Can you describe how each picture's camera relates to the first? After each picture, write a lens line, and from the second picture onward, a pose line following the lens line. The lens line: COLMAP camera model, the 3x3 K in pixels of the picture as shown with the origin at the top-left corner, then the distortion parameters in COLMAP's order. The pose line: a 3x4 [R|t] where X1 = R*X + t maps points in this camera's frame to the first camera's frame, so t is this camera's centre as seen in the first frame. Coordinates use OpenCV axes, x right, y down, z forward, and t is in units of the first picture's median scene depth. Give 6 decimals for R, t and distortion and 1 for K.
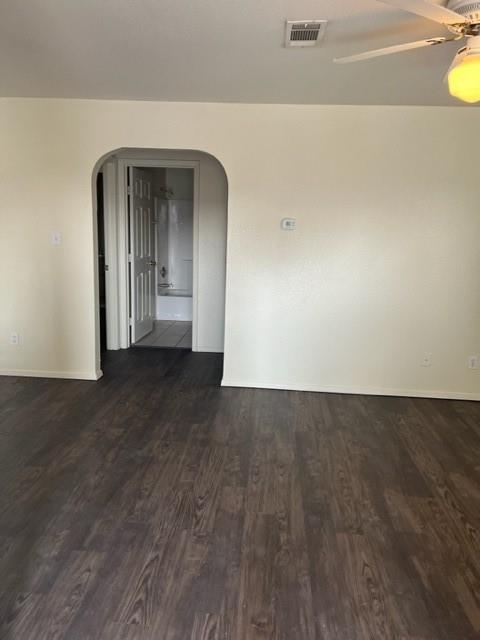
lens RADIAL K [[473.0, 0, 240.0], [0, 473.0, 320.0], [0, 0, 1]] dist [-0.005751, -0.005798]
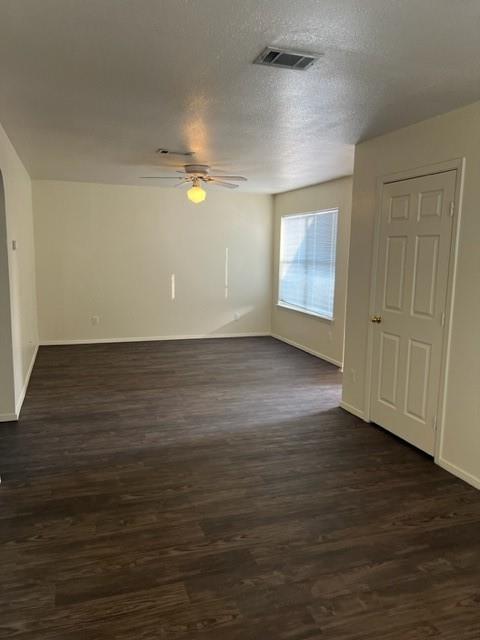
lens RADIAL K [[480.5, 0, 237.4], [0, 480.5, 319.5], [0, 0, 1]] dist [0.021248, -0.007852]
pose [[-0.399678, -0.158971, 0.902766, -1.924975], [0.149254, 0.960418, 0.235202, -0.387152], [-0.904423, 0.228746, -0.360131, 1.677928]]
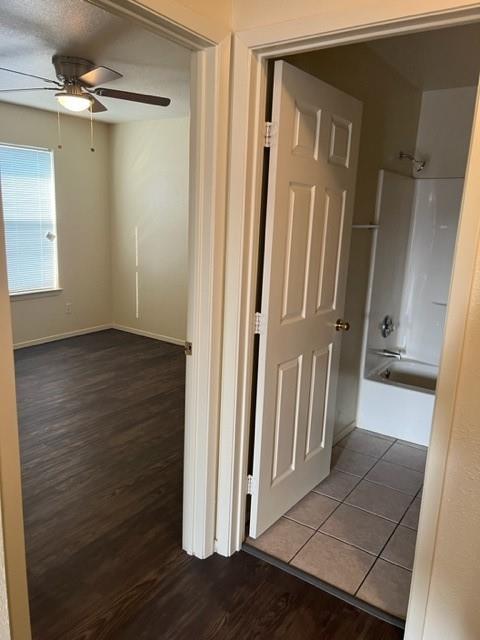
lens RADIAL K [[480.5, 0, 237.4], [0, 480.5, 319.5], [0, 0, 1]] dist [0.021248, -0.007852]
pose [[0.860424, 0.121552, -0.494870, -0.007577], [-0.120812, 0.992106, 0.033630, -0.016971], [0.495051, 0.030850, 0.868316, 0.077606]]
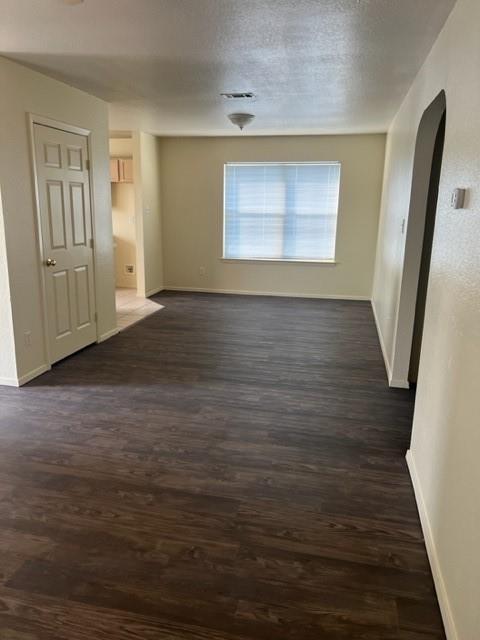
lens RADIAL K [[480.5, 0, 237.4], [0, 480.5, 319.5], [0, 0, 1]] dist [0.021248, -0.007852]
pose [[-0.143579, 0.213984, -0.966228, 1.094382], [-0.211260, 0.947211, 0.241165, -0.274183], [0.966827, 0.238751, -0.090793, 1.467318]]
